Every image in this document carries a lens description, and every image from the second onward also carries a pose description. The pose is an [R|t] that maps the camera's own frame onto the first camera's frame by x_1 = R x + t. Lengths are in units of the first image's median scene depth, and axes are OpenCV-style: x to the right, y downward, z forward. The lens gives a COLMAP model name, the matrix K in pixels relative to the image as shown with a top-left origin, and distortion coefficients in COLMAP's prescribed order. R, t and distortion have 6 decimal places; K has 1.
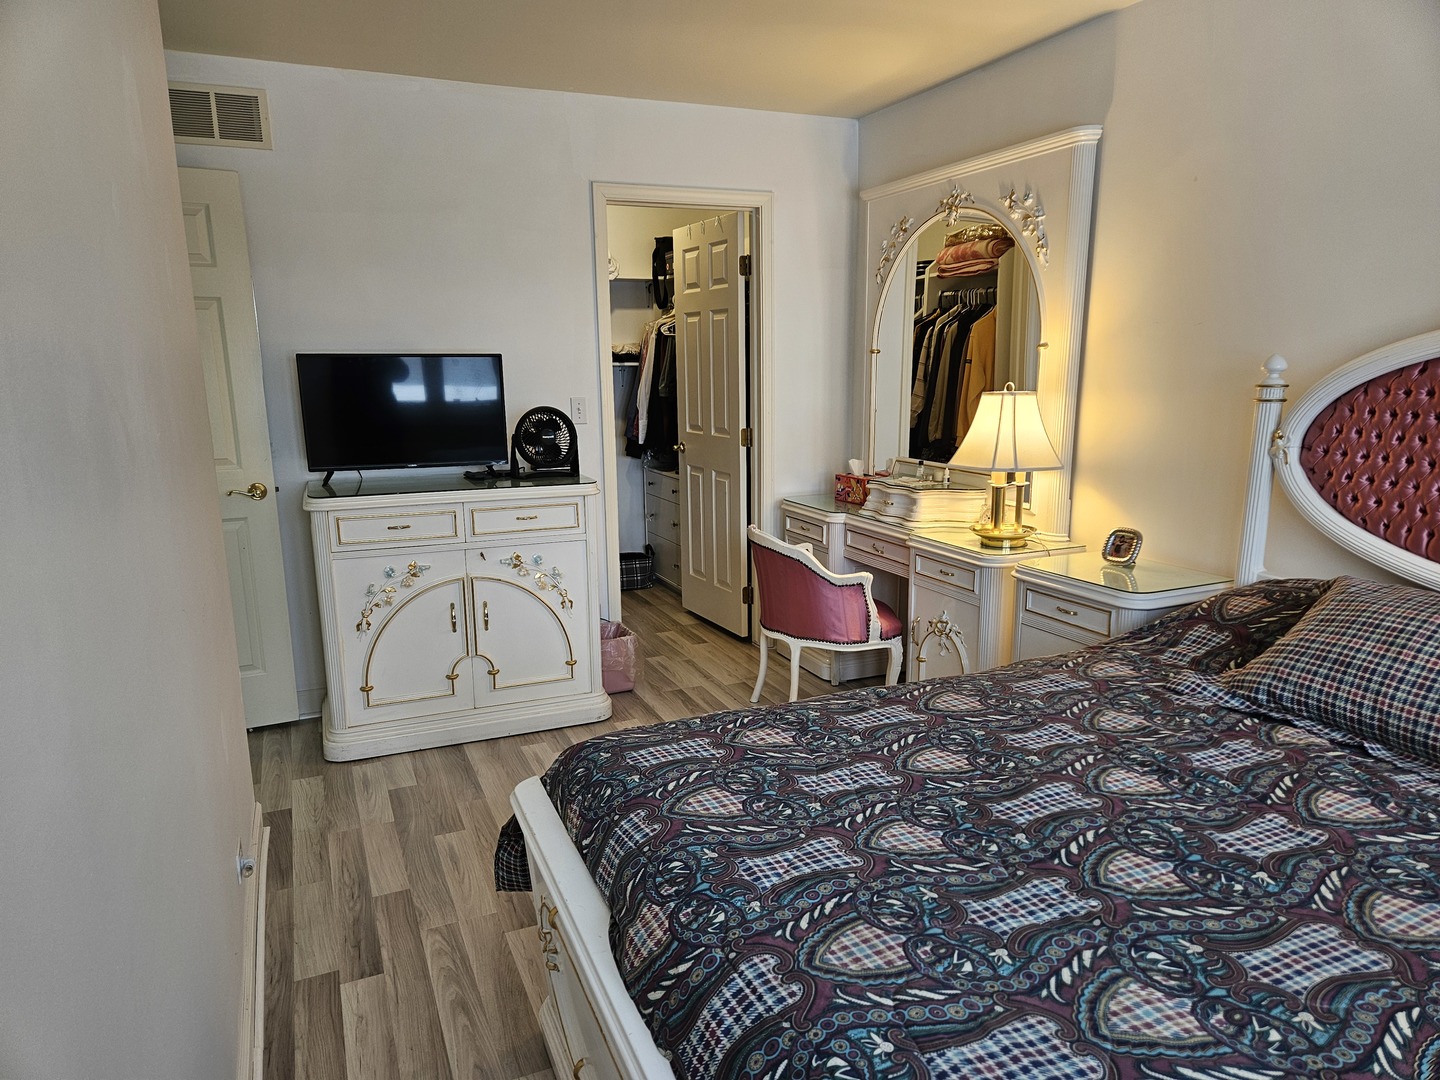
lens RADIAL K [[970.6, 0, 721.8], [0, 970.6, 562.7], [0, 0, 1]] dist [0.101451, -0.090214]
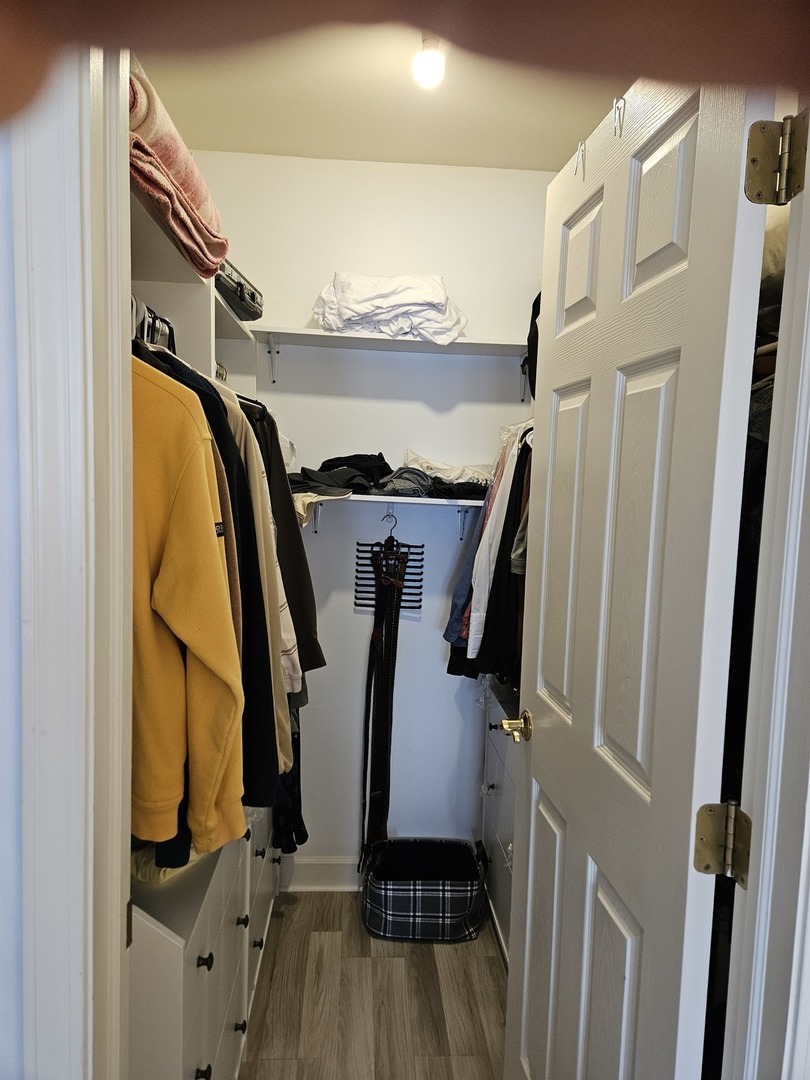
lens RADIAL K [[727.9, 0, 405.0], [0, 727.9, 540.0], [0, 0, 1]] dist [0.101451, -0.090214]
pose [[0.940369, 0.079460, -0.330744, 0.005472], [-0.119264, 0.987628, -0.101818, -0.145314], [0.318562, 0.135192, 0.938212, 0.647904]]
